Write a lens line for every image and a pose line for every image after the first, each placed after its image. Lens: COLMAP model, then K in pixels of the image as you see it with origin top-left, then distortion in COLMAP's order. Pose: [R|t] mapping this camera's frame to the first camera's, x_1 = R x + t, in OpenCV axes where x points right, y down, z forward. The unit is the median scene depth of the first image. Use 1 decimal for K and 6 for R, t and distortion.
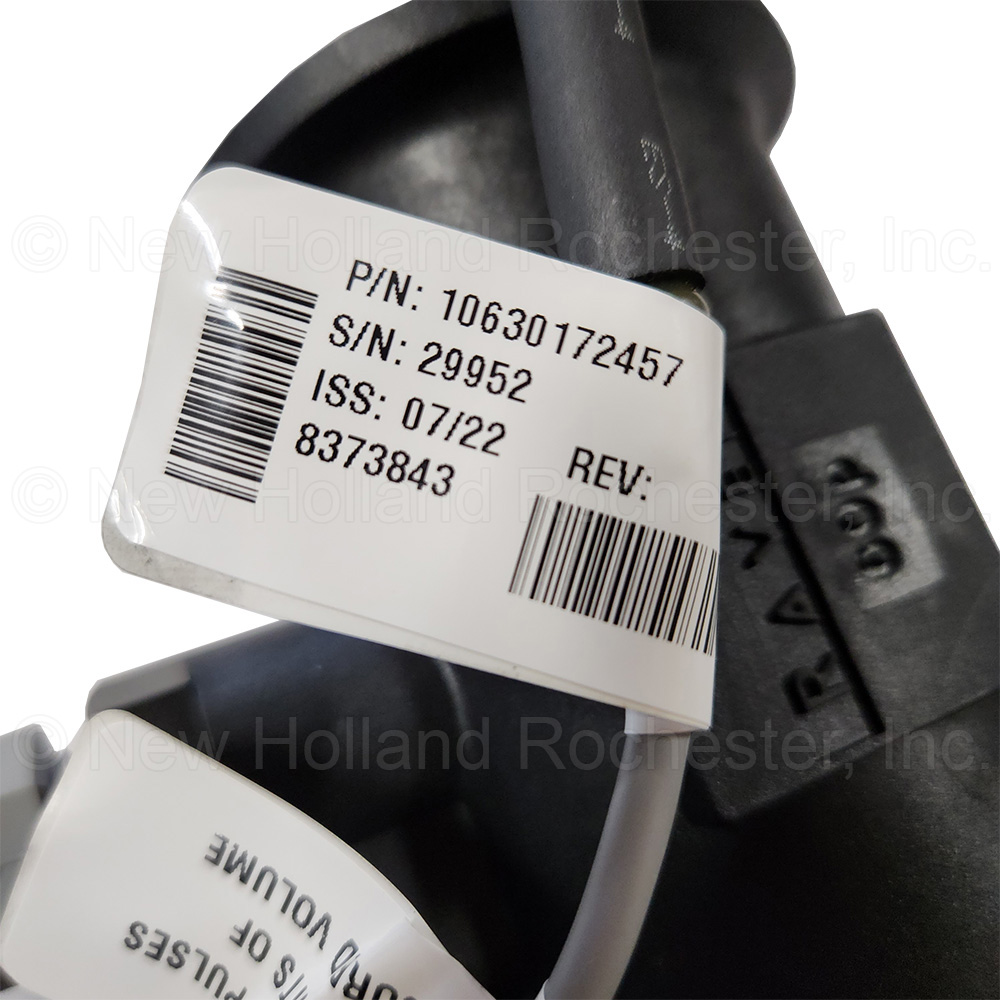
lens RADIAL K [[952.6, 0, 502.6], [0, 952.6, 485.2], [0, 0, 1]] dist [-0.061585, 0.005329]
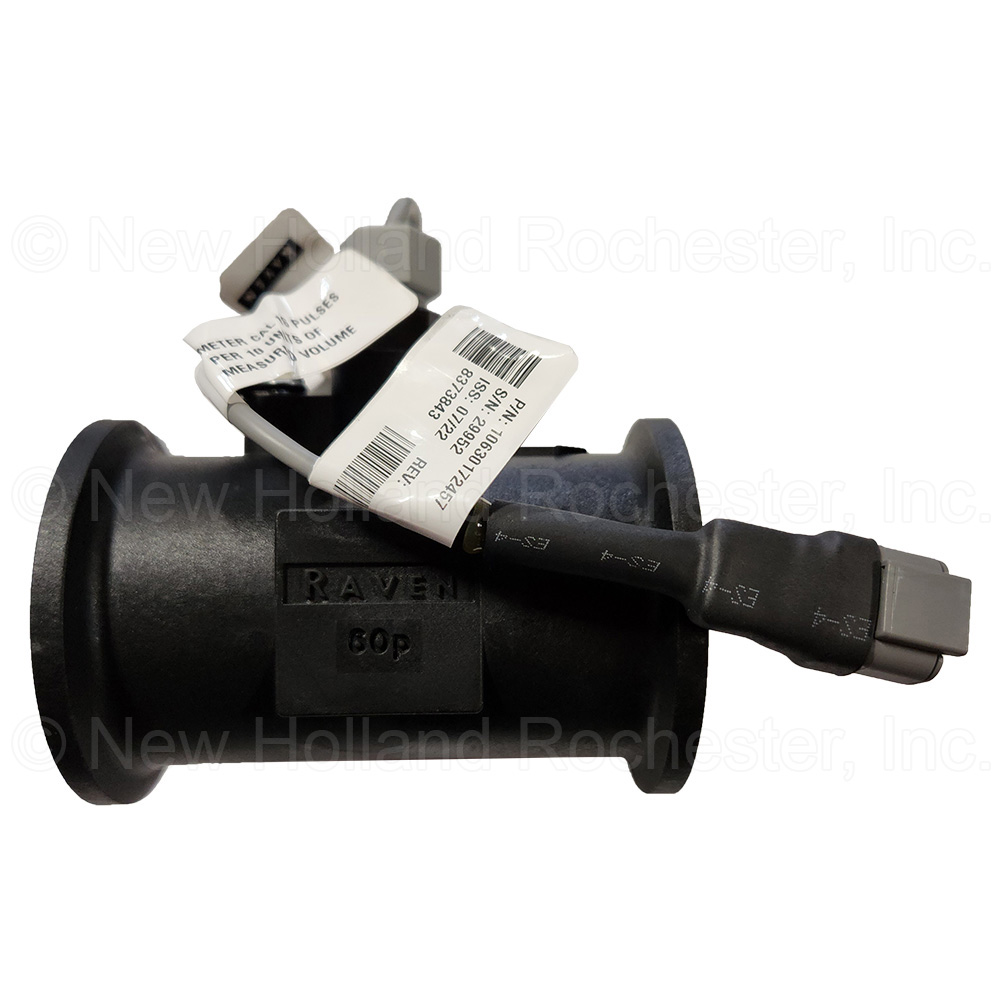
lens RADIAL K [[860.3, 0, 500.0], [0, 860.3, 500.0], [0, 0, 1]] dist [0.033266, -0.002048]
pose [[-0.341631, 0.885573, -0.314720, 0.812837], [-0.922442, -0.251827, 0.292718, -0.907613], [0.179969, 0.390313, 0.902922, -0.978357]]
